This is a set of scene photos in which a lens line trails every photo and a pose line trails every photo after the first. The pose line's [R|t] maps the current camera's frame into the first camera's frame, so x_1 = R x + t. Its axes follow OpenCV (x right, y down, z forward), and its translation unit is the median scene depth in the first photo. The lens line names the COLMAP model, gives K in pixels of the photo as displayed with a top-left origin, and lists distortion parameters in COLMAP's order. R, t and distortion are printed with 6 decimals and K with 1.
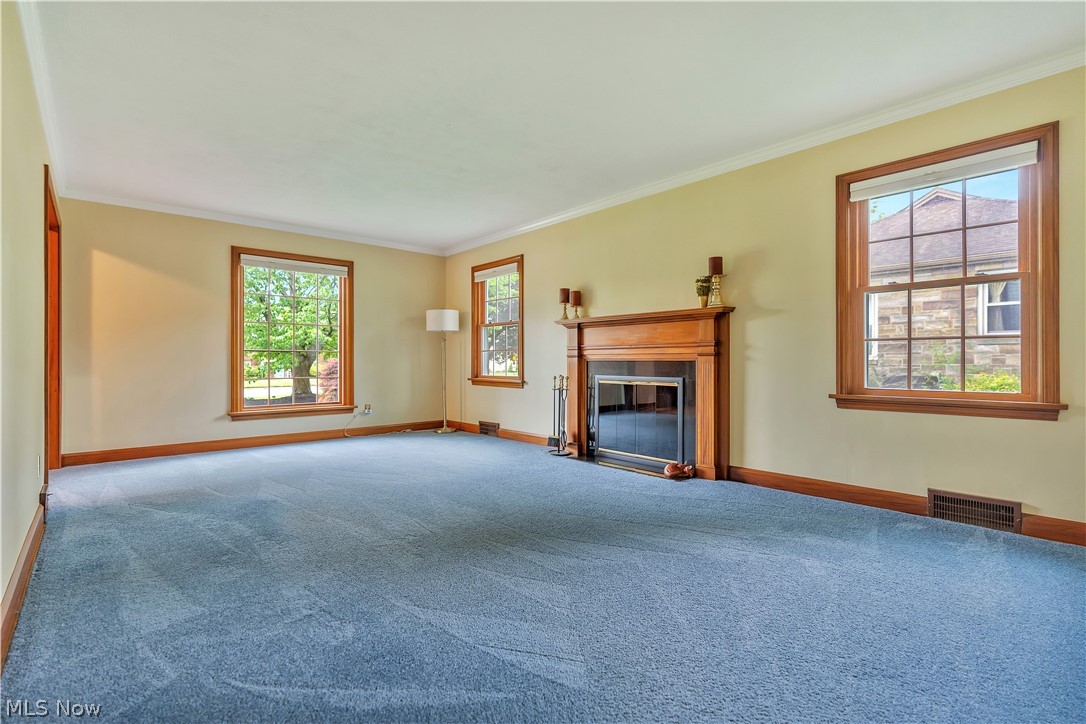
lens RADIAL K [[512.0, 0, 543.0], [0, 512.0, 362.0], [0, 0, 1]] dist [-0.001680, 0.000135]
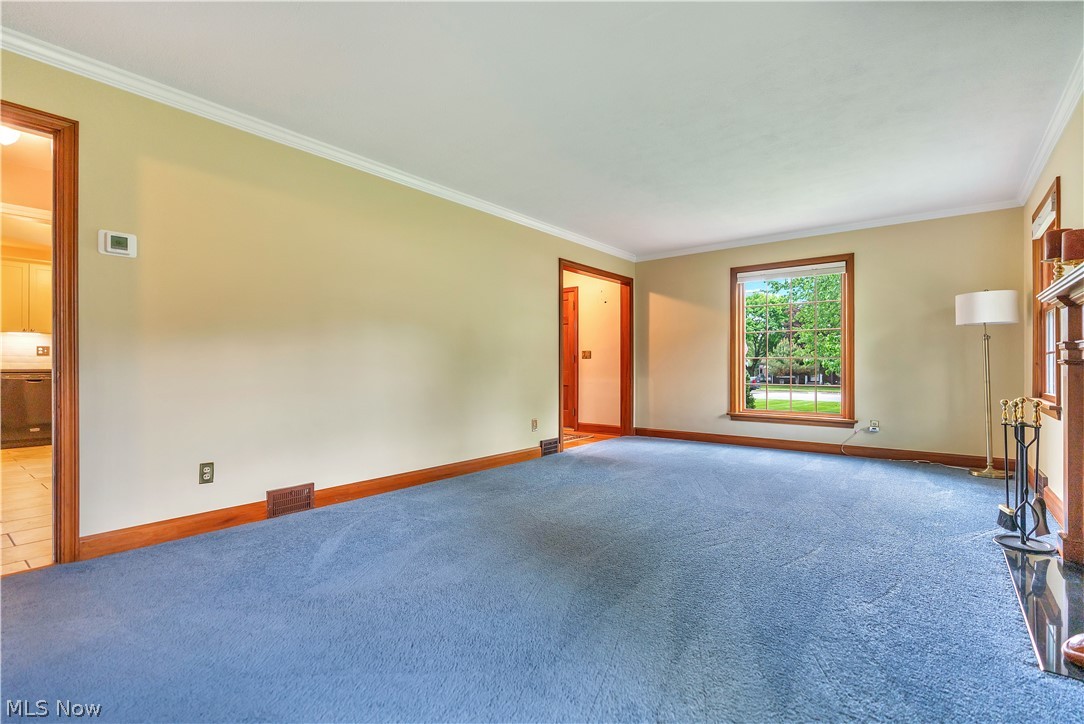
lens RADIAL K [[497.2, 0, 540.9], [0, 497.2, 374.3], [0, 0, 1]] dist [-0.003408, -0.000259]
pose [[0.174815, 0.015193, -0.984484, 0.376324], [-0.006506, 0.999877, 0.014275, -0.000591], [0.984580, 0.003910, 0.174892, 0.345697]]
